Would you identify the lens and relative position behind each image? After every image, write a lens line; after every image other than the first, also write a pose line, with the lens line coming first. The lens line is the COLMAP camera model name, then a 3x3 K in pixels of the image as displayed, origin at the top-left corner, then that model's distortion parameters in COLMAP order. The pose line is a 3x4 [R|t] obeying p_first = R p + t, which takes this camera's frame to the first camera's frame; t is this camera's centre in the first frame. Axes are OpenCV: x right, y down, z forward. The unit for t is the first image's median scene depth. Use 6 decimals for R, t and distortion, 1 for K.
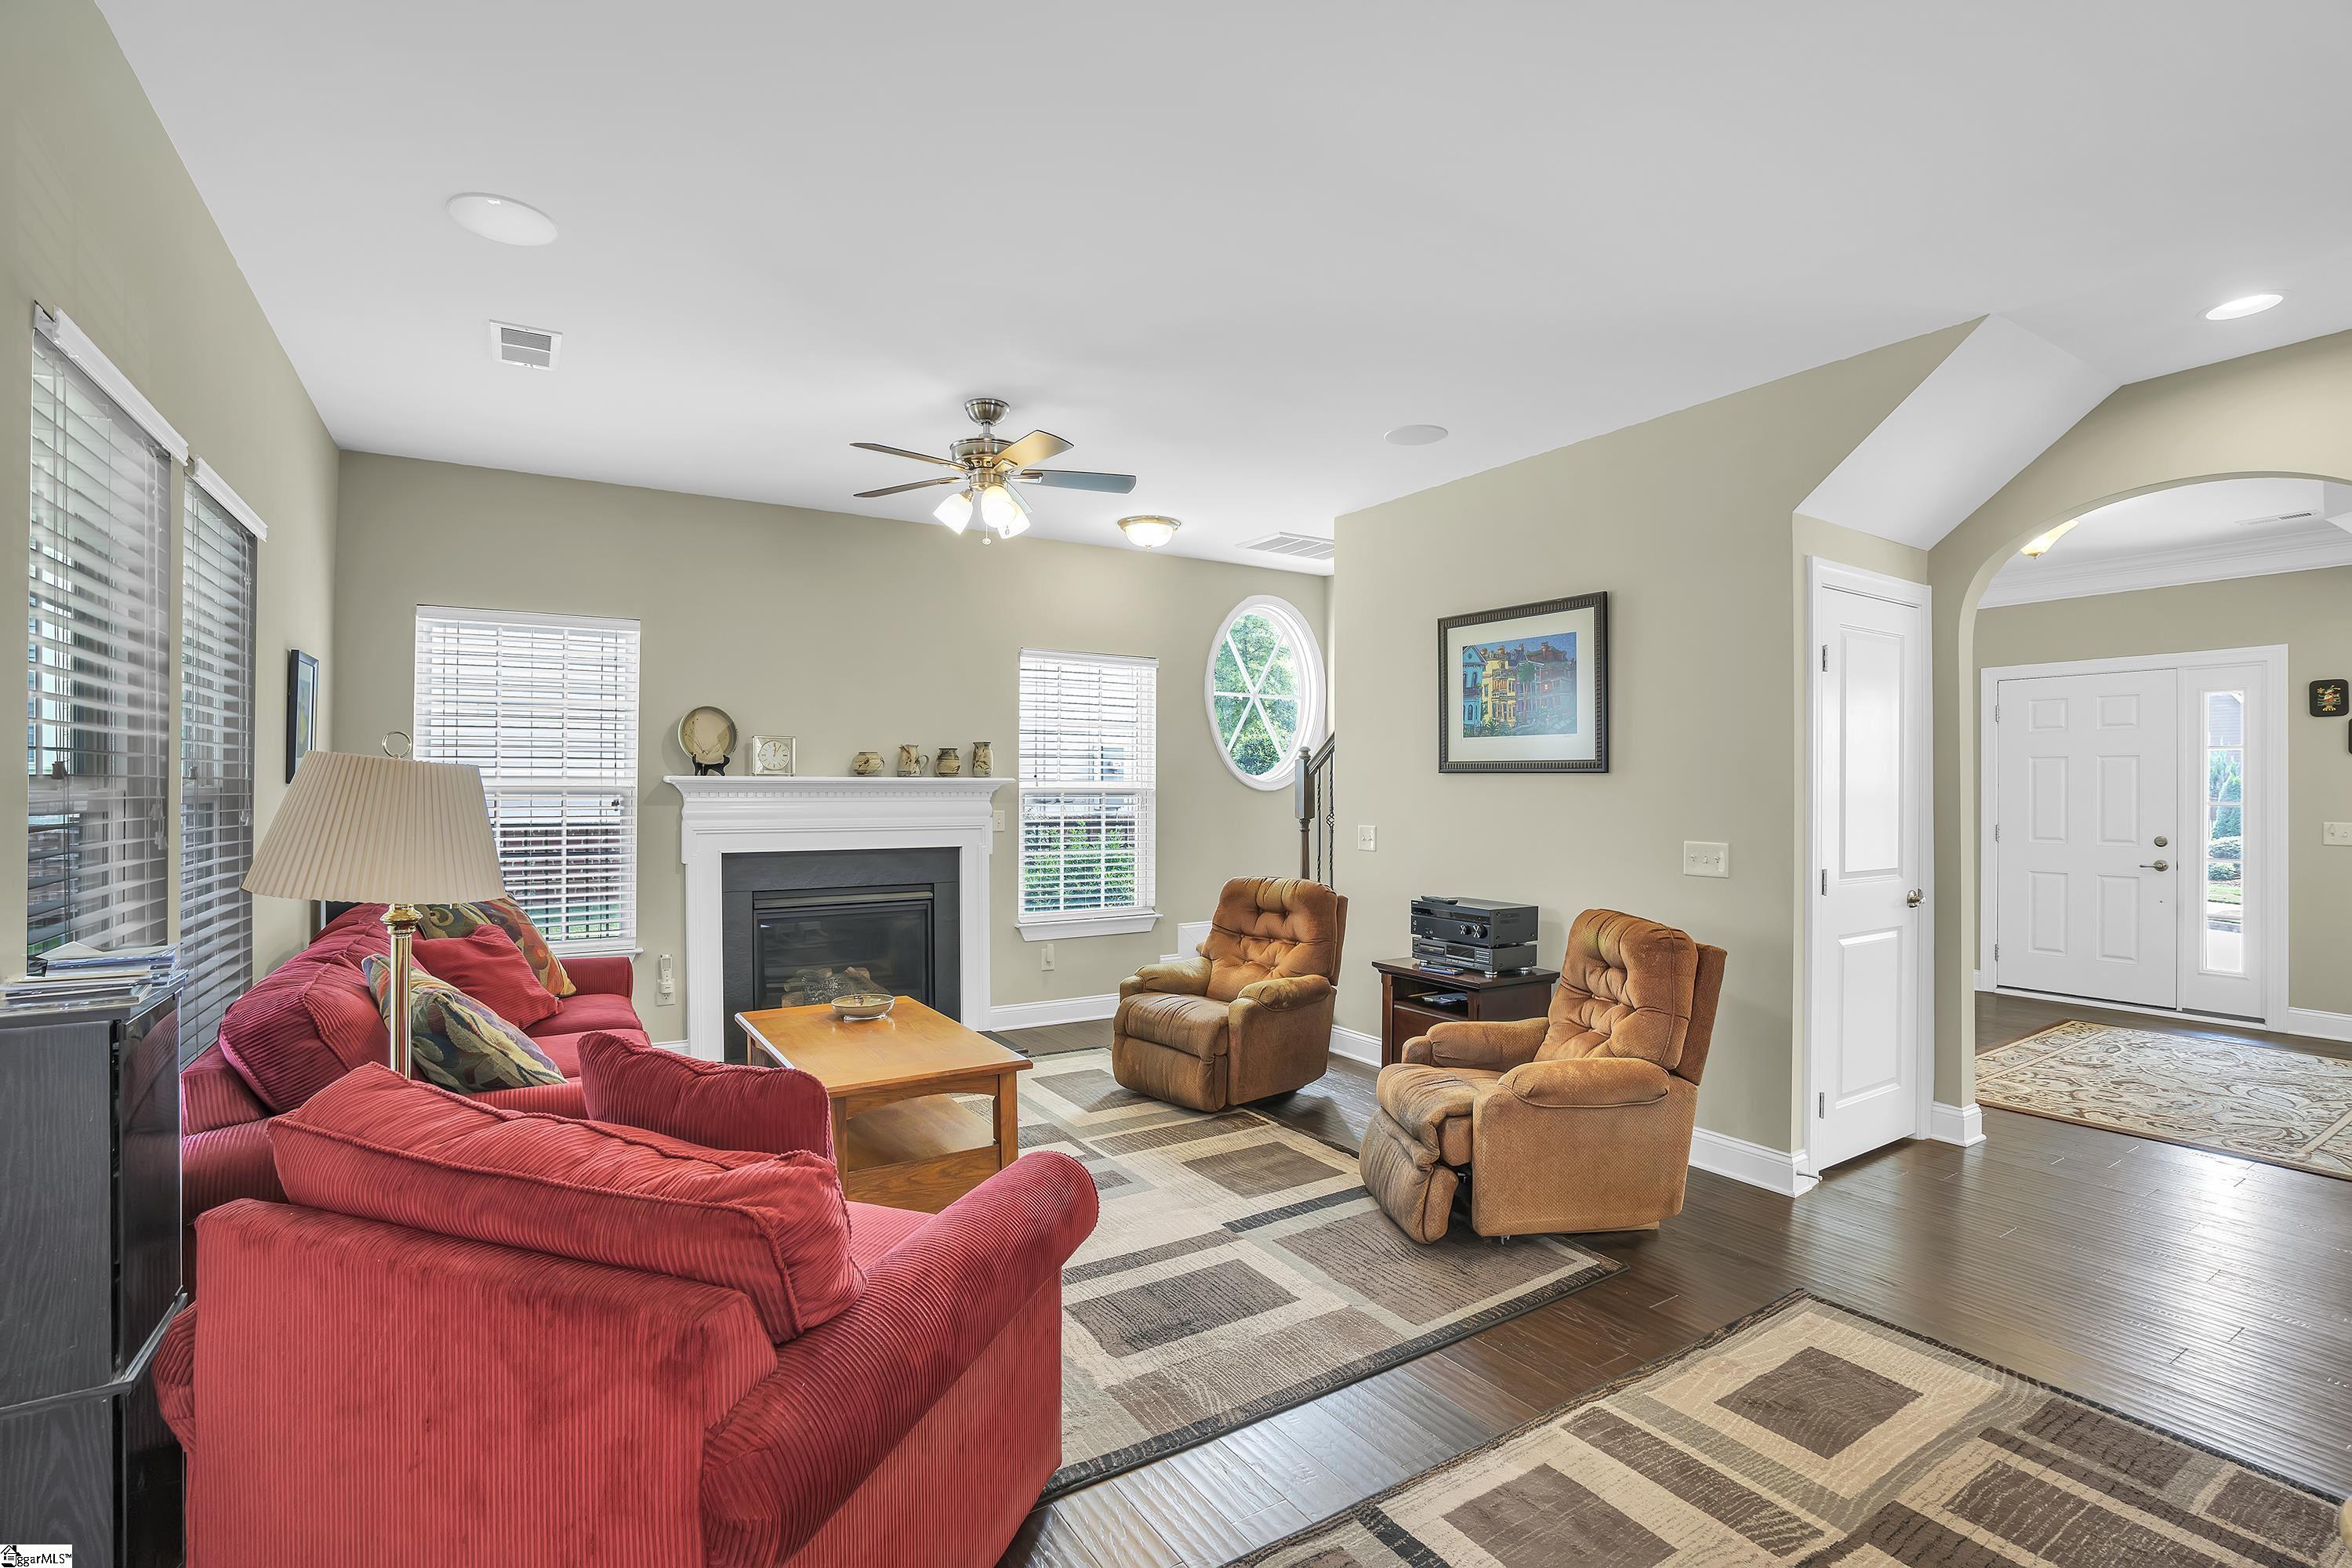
lens RADIAL K [[1076.6, 0, 1165.3], [0, 1076.6, 786.1], [0, 0, 1]] dist [-0.048715, 0.014838]
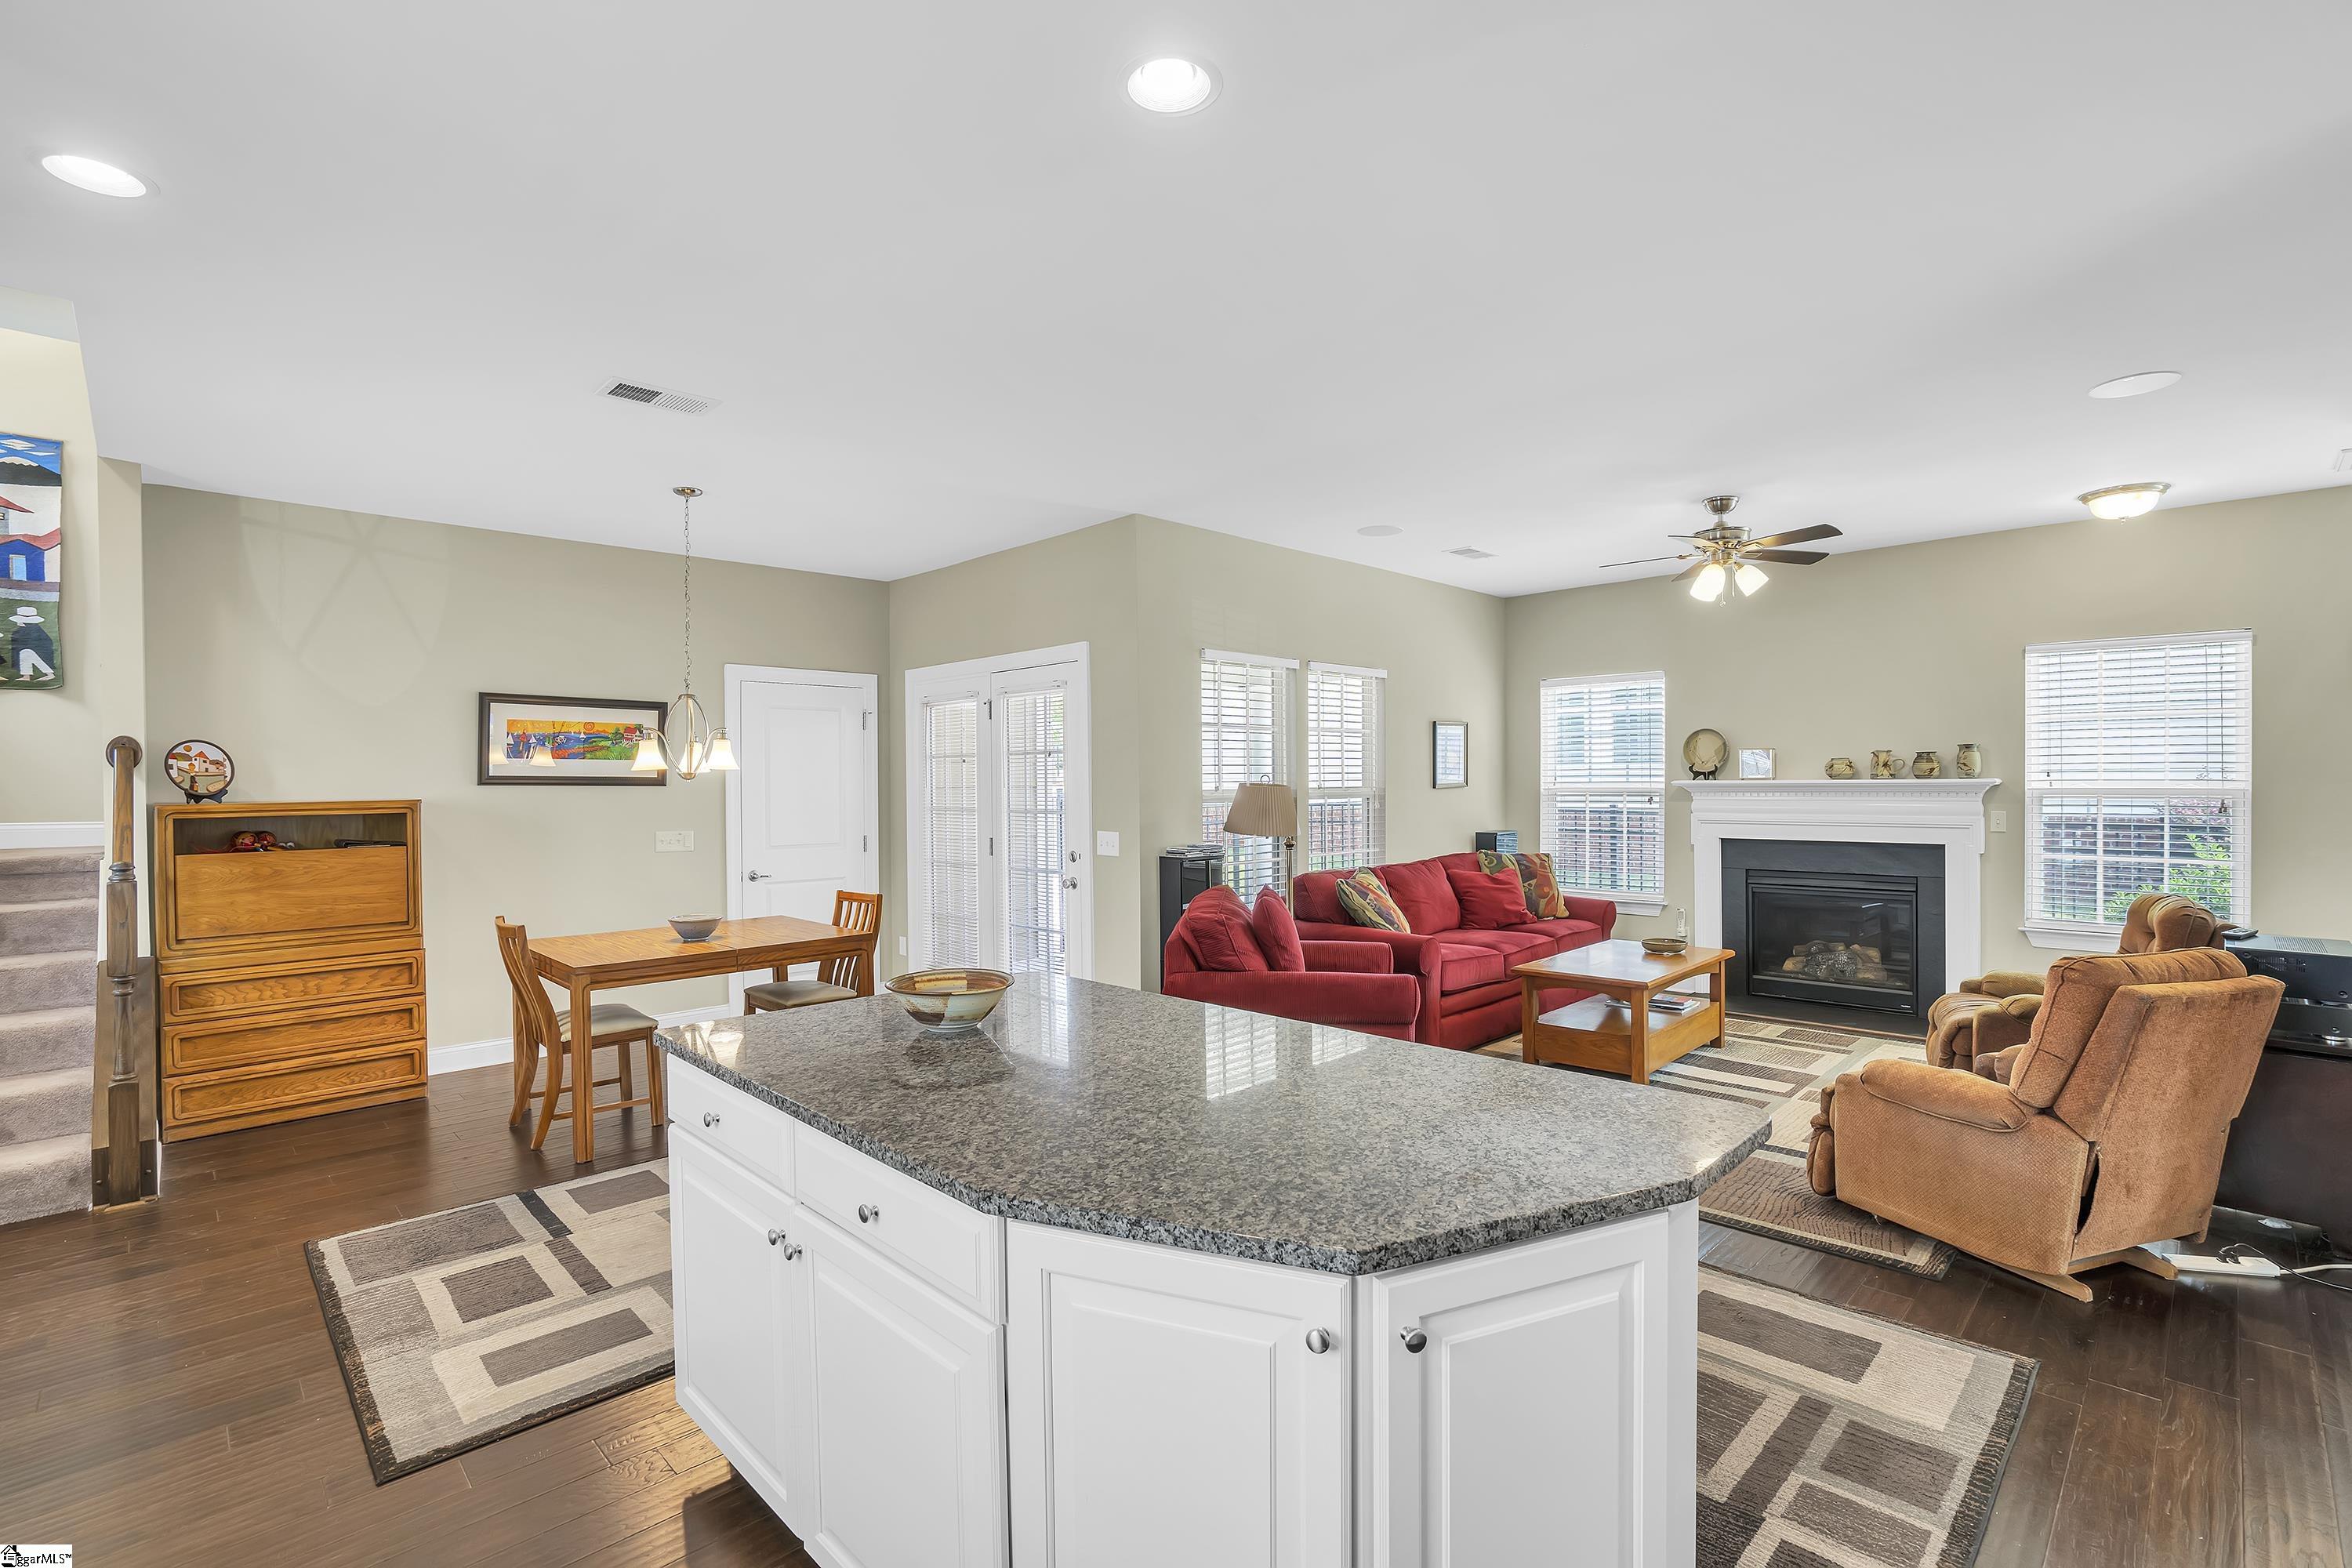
lens RADIAL K [[1076.6, 0, 1176.5], [0, 1076.6, 777.6], [0, 0, 1]] dist [-0.048715, 0.014838]
pose [[0.214640, -0.007530, -0.976664, 0.886191], [0.008576, 0.999946, -0.005825, -0.012880], [0.976656, -0.007126, 0.214693, 0.063104]]
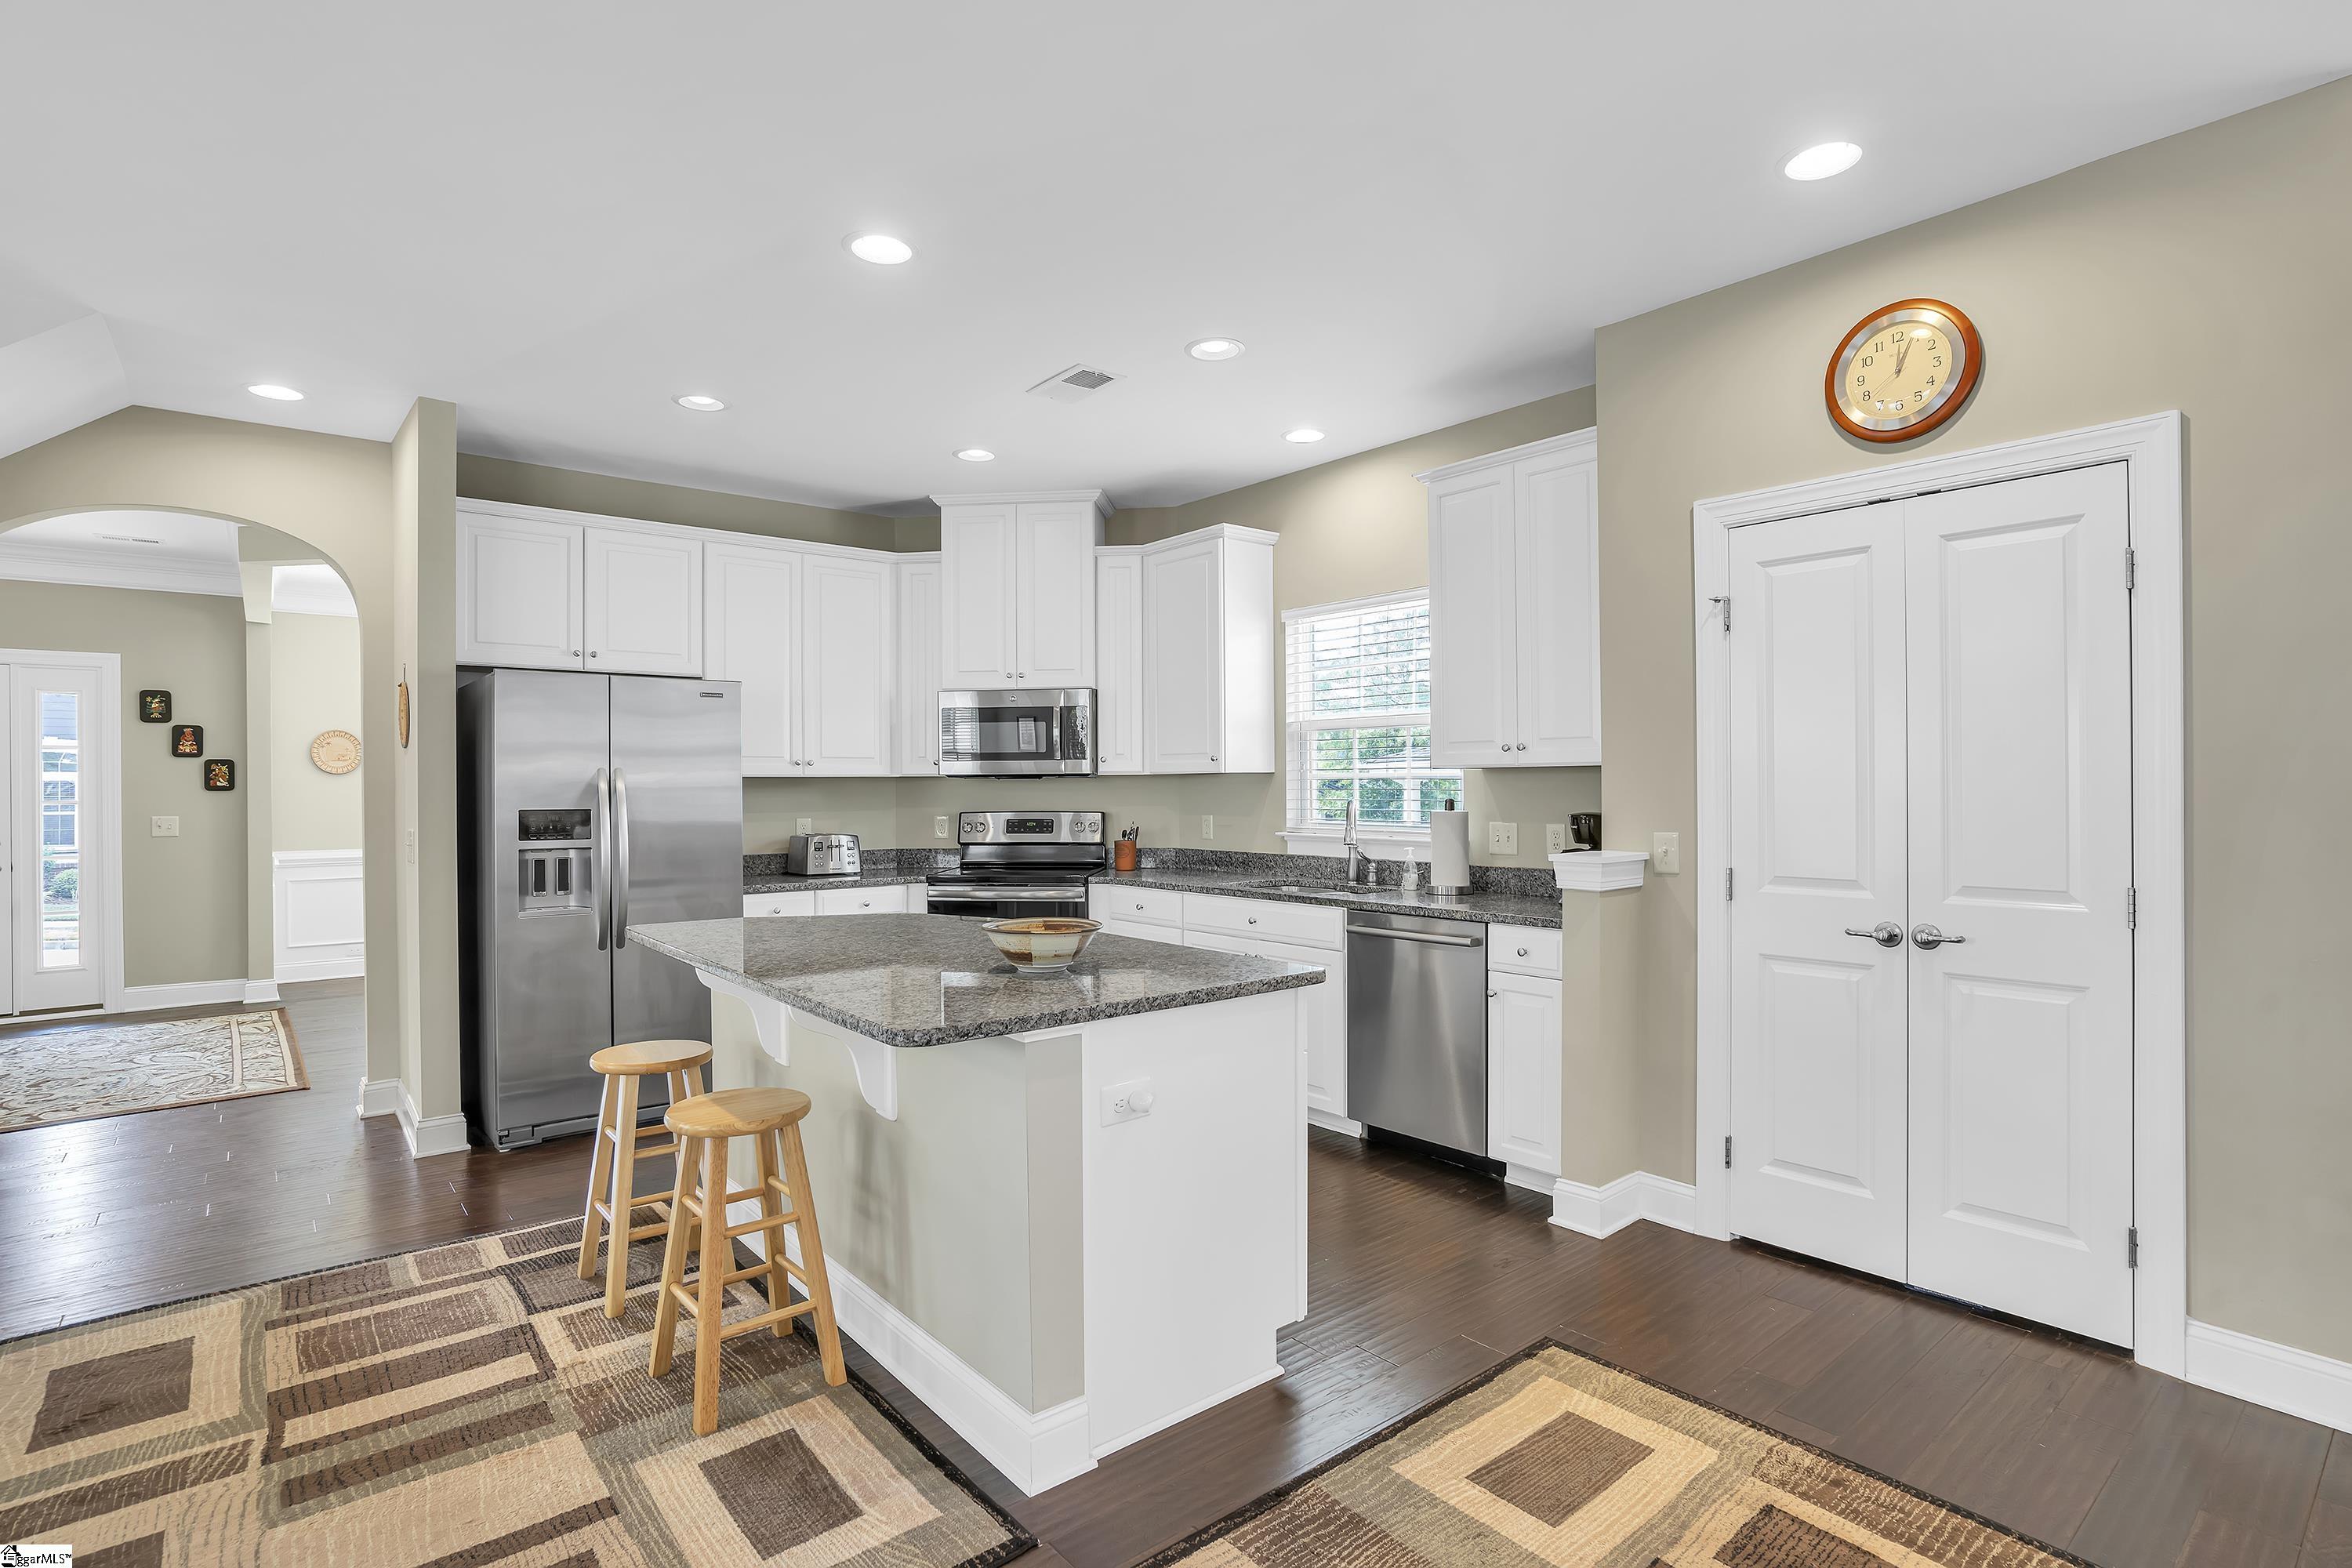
lens RADIAL K [[1141.6, 0, 1183.2], [0, 1141.6, 792.4], [0, 0, 1]] dist [-0.028452, 0.007233]
pose [[-0.137175, -0.007732, 0.990517, -0.307559], [0.008846, 0.999920, 0.009031, 0.009969], [-0.990507, 0.010001, -0.137096, 0.075693]]
